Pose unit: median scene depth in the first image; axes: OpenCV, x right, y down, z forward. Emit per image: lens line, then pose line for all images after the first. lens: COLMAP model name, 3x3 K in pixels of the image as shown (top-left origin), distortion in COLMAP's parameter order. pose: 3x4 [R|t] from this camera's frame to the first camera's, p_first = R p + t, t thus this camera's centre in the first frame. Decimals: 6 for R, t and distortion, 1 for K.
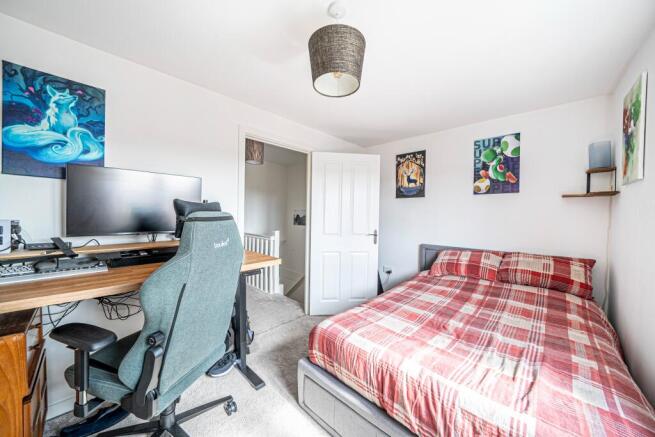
lens RADIAL K [[233.9, 0, 327.5], [0, 233.9, 218.5], [0, 0, 1]] dist [-0.000398, -0.000007]
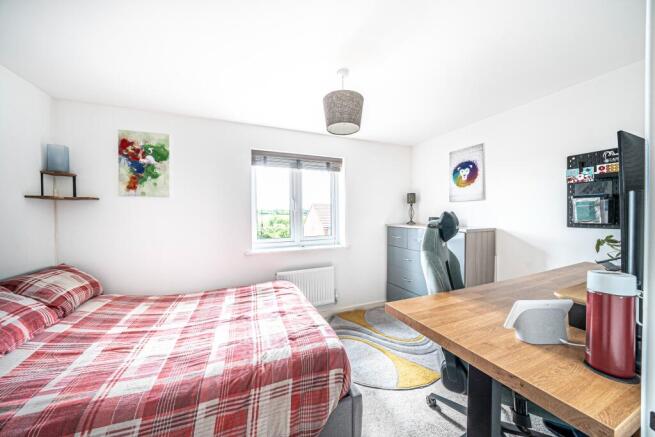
lens RADIAL K [[228.4, 0, 327.5], [0, 228.4, 218.5], [0, 0, 1]] dist [-0.028943, 0.004665]
pose [[-0.920773, -0.004101, 0.390078, -0.251776], [0.010058, 0.999363, 0.034248, -0.038178], [-0.389970, 0.035458, -0.920145, 1.420922]]
